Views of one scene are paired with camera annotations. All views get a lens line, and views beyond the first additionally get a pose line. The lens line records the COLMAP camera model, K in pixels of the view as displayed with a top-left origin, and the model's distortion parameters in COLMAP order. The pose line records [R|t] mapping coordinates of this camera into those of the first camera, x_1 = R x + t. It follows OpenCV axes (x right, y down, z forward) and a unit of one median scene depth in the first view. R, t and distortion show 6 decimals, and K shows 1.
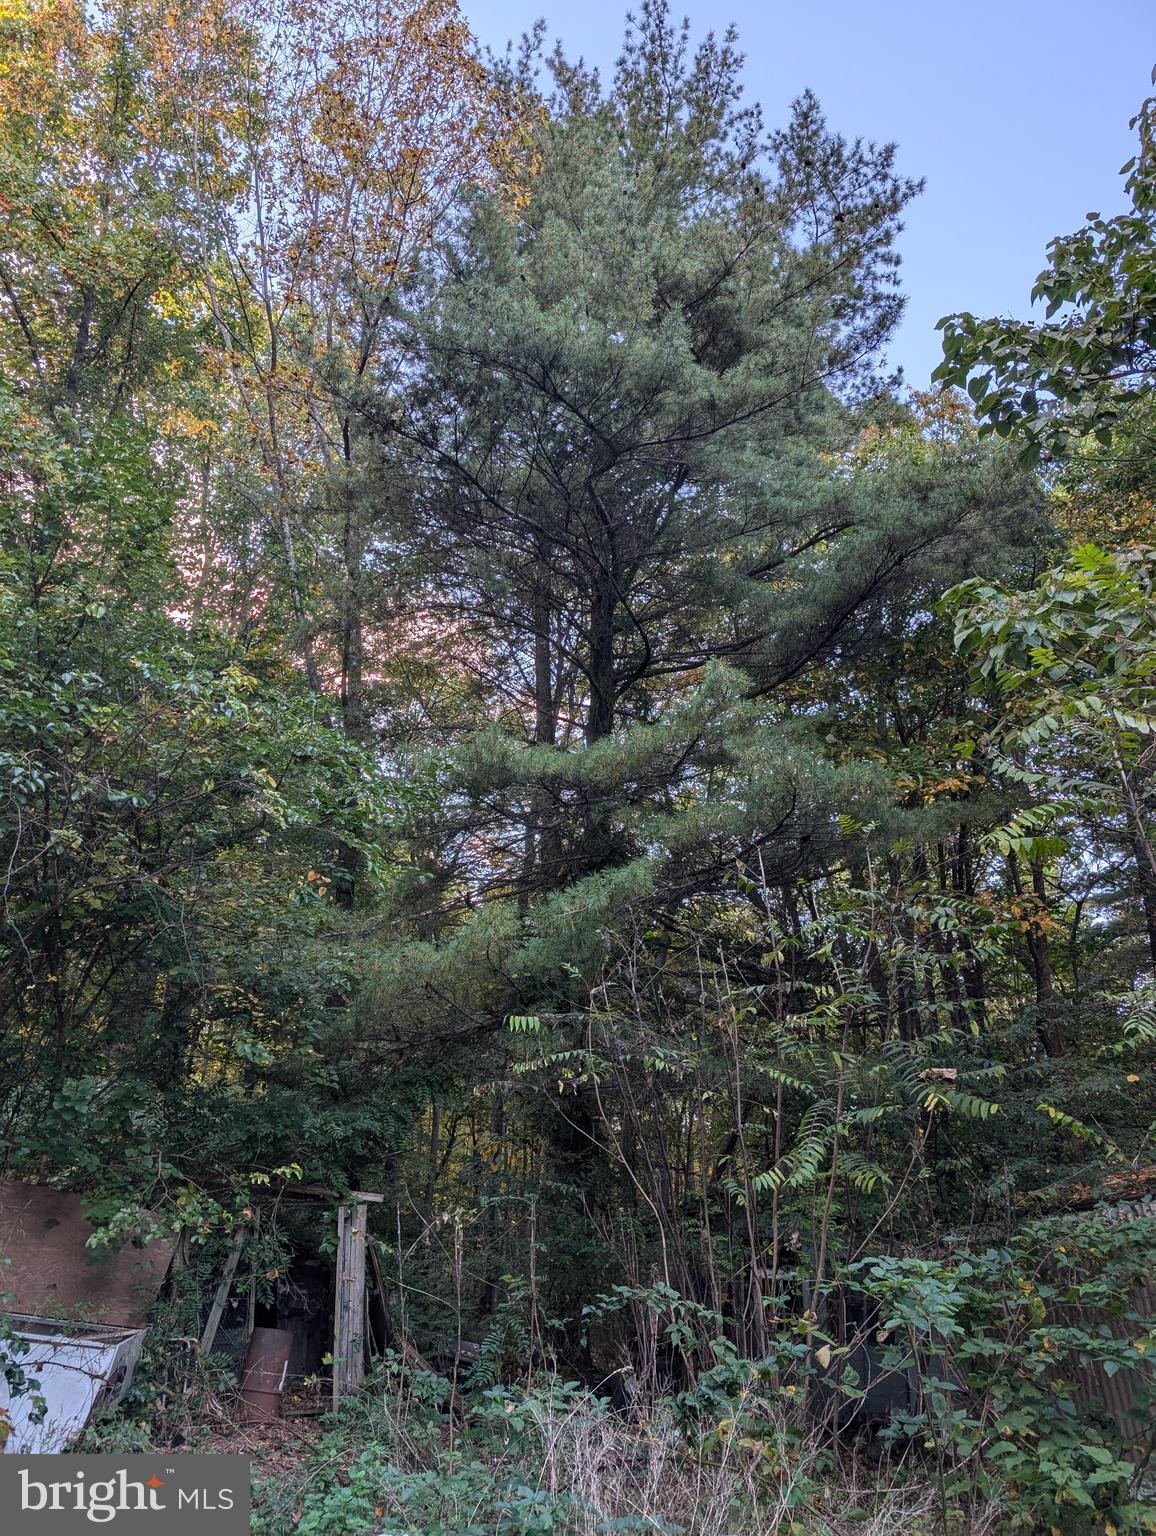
lens RADIAL K [[1077.2, 0, 578.2], [0, 1077.2, 795.2], [0, 0, 1]] dist [0.031182, -0.030105]
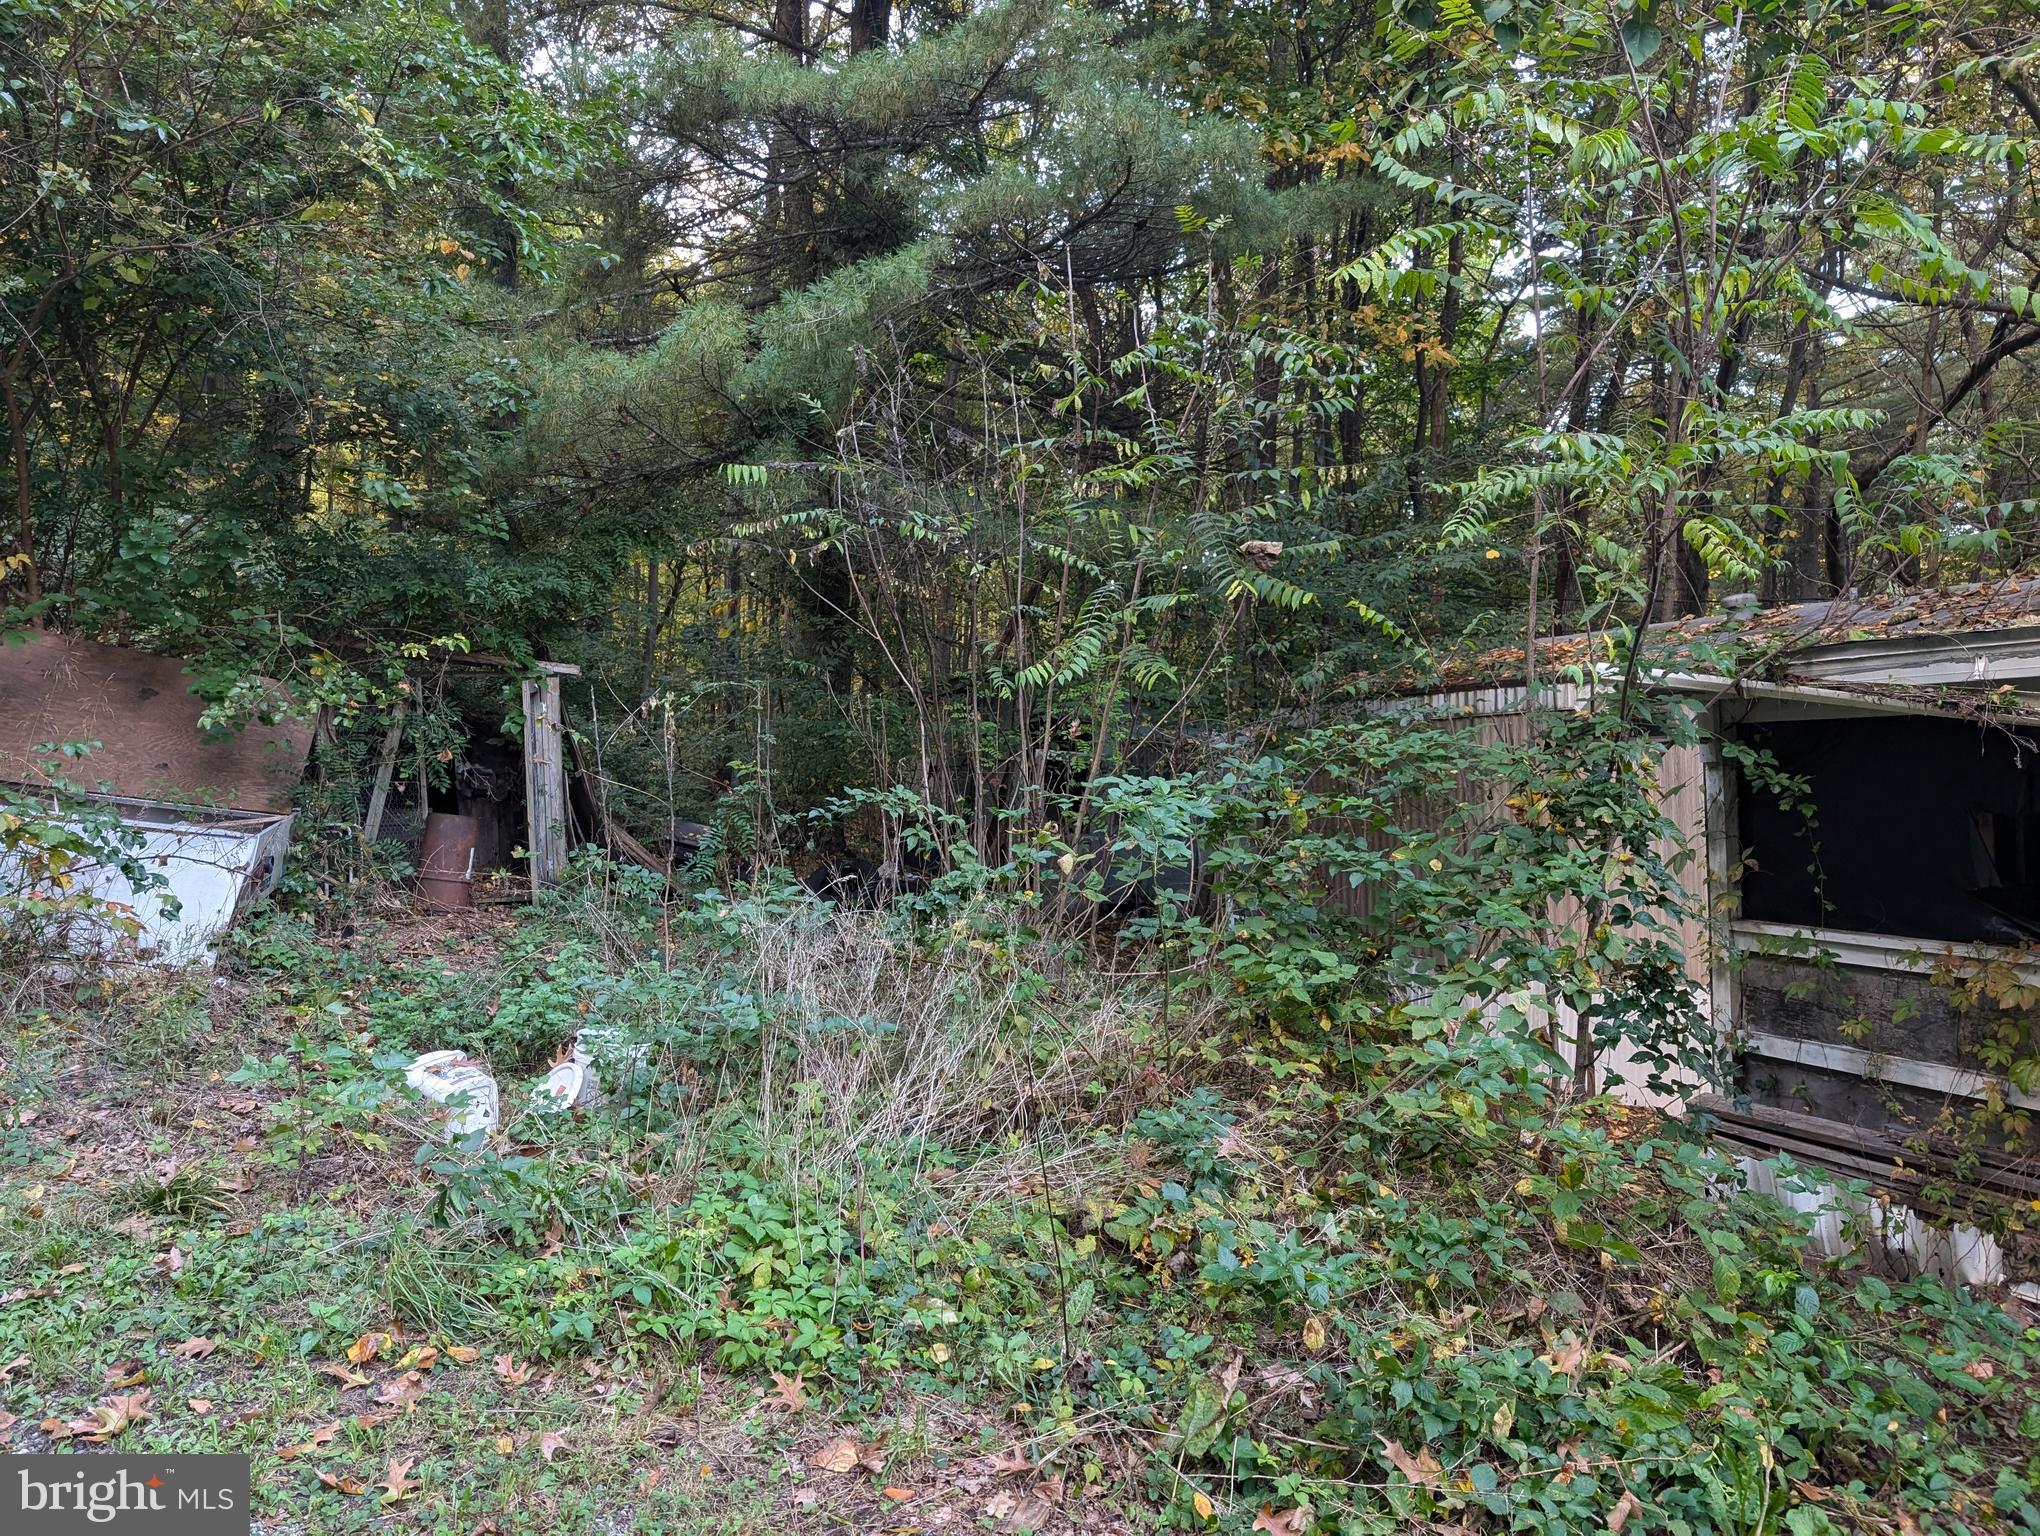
lens RADIAL K [[1430.6, 0, 1015.4], [0, 1430.6, 741.8], [0, 0, 1]] dist [0.031182, -0.030105]
pose [[0.992920, 0.014950, 0.117844, 0.022913], [-0.061668, 0.912766, 0.403800, -0.041388], [-0.101527, -0.408209, 0.907225, -0.037004]]
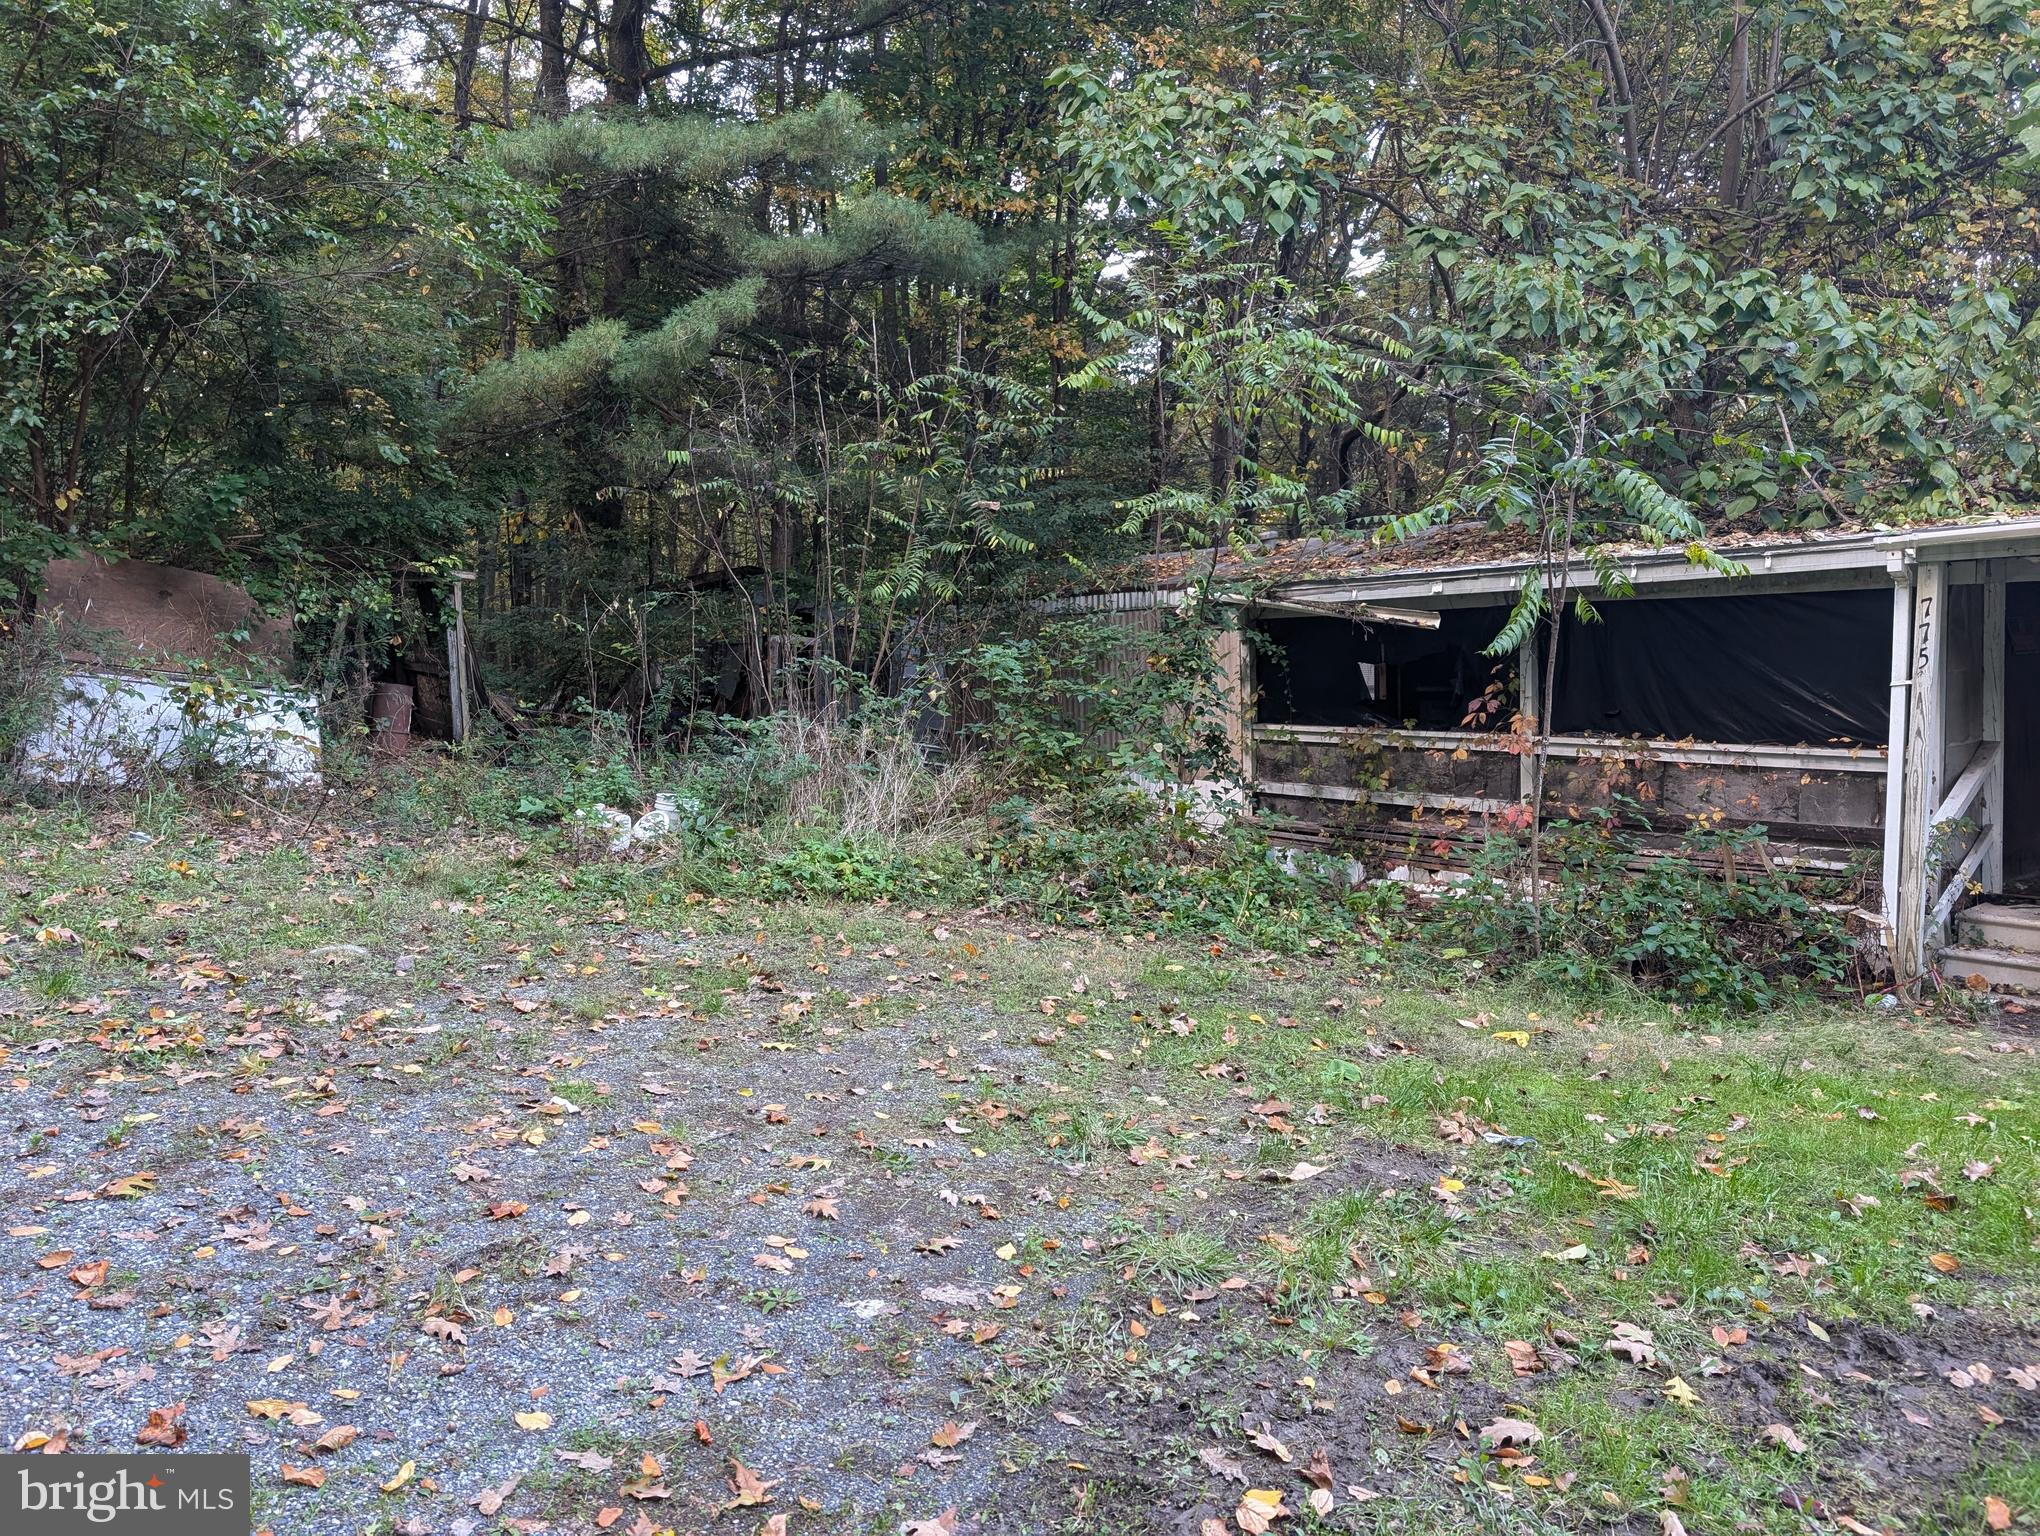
lens RADIAL K [[1461.2, 0, 1022.7], [0, 1461.2, 742.2], [0, 0, 1]] dist [0.032344, -0.020404]
pose [[0.920285, -0.019685, 0.390752, -0.352859], [-0.169028, 0.880717, 0.442455, -0.304693], [-0.352852, -0.473233, 0.807184, -0.624893]]
